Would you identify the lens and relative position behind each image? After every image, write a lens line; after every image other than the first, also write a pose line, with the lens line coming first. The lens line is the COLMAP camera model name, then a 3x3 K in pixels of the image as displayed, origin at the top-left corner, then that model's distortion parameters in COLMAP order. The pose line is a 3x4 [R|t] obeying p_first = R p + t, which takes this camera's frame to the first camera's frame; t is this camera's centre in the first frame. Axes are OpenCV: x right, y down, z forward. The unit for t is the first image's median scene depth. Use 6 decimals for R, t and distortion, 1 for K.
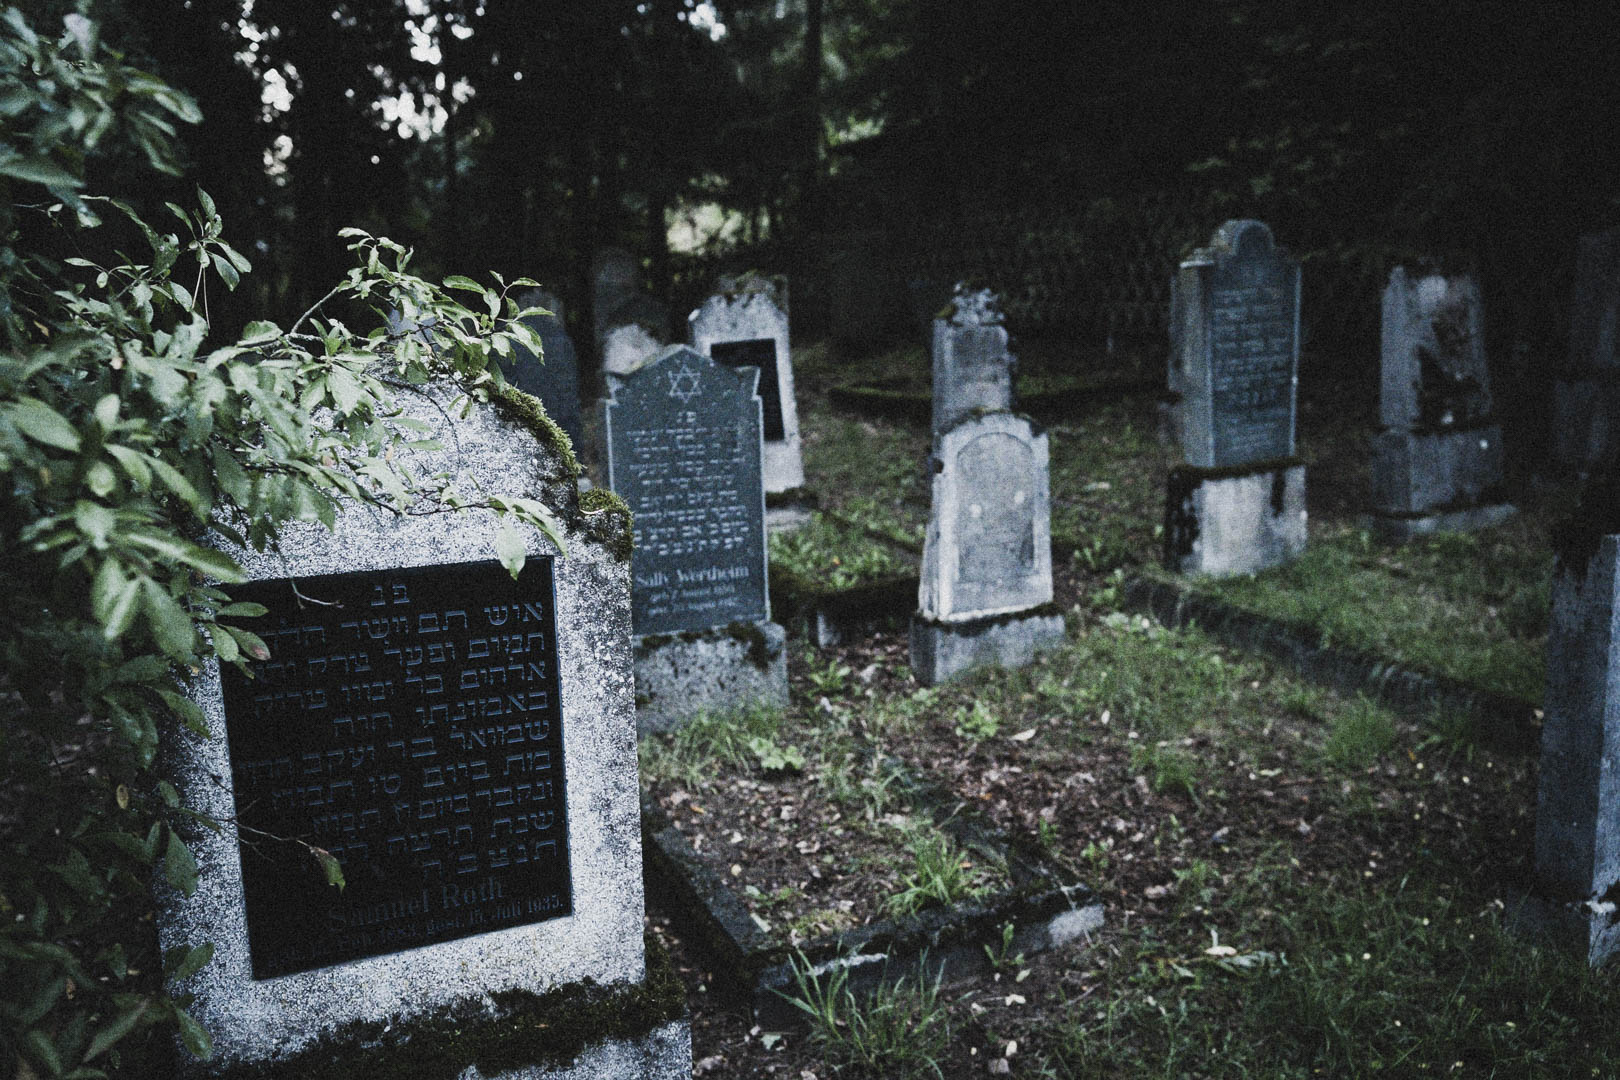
lens RADIAL K [[1228.4, 0, 808.3], [0, 1228.4, 552.7], [0, 0, 1]] dist [-0.008617, 0.005784]
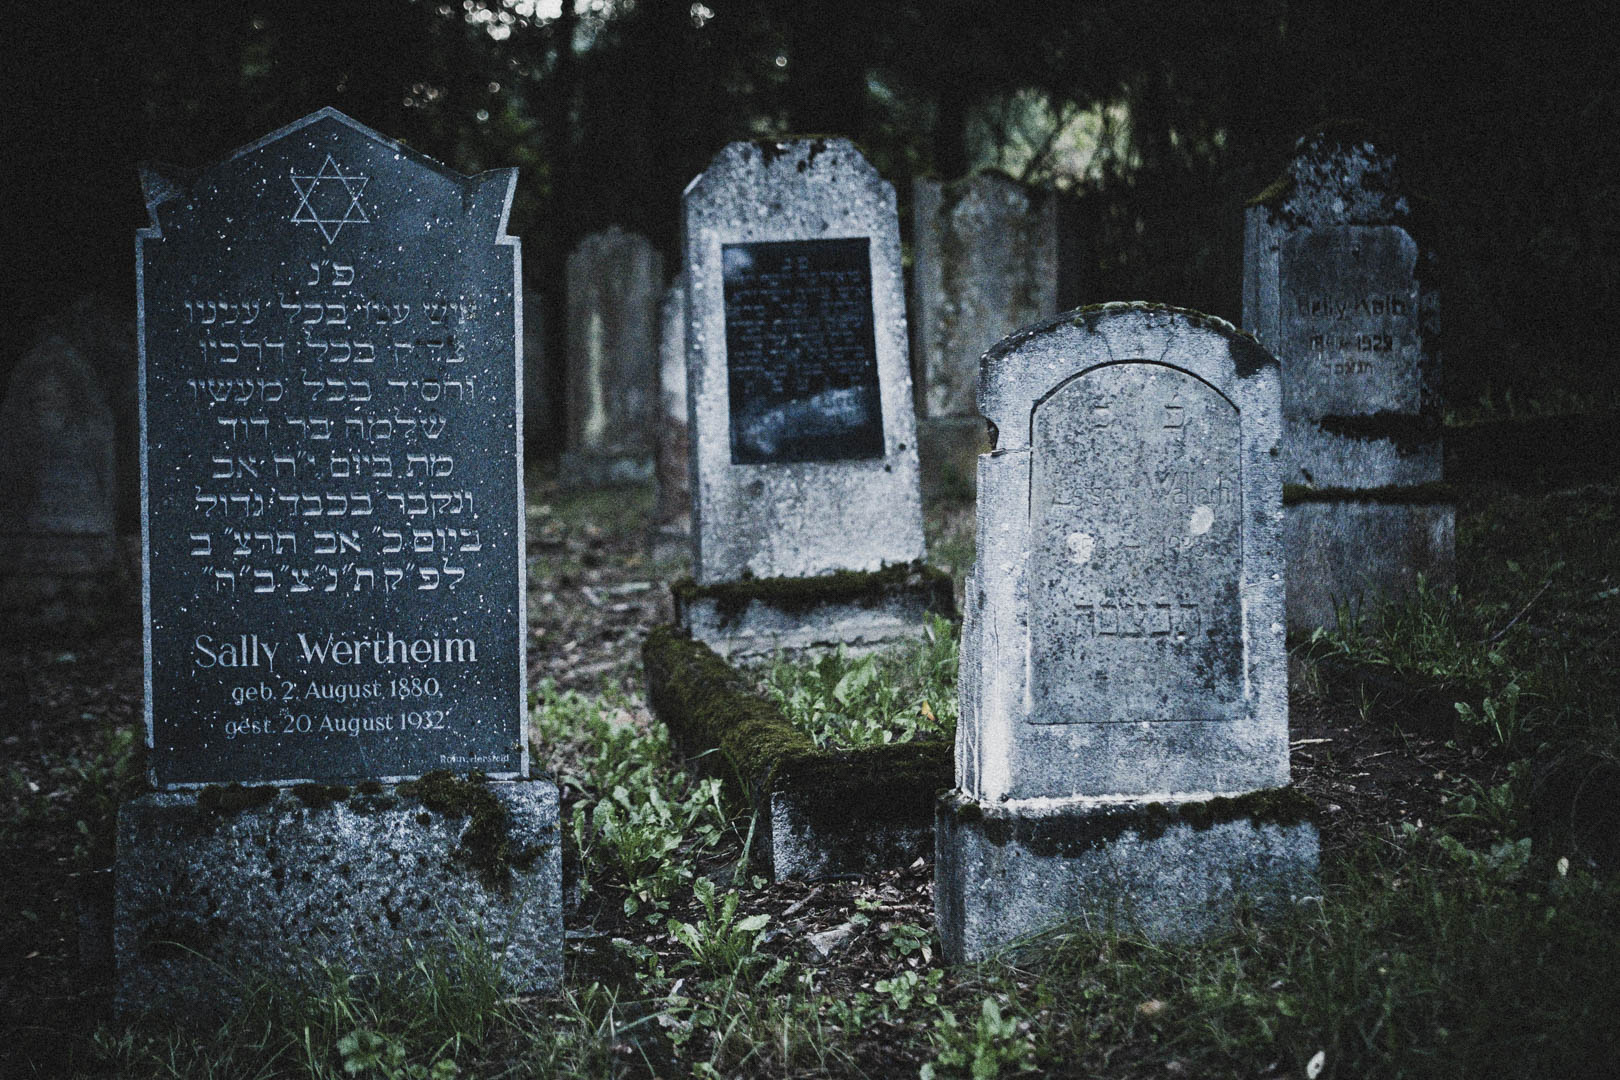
lens RADIAL K [[2371.2, 0, 811.9], [0, 2371.2, 534.3], [0, 0, 1]] dist [0.000178, 0.000000]
pose [[0.975044, 0.030703, -0.219879, 0.222567], [-0.057083, 0.991765, -0.114644, 0.057849], [0.214548, 0.124334, 0.968767, 0.215582]]
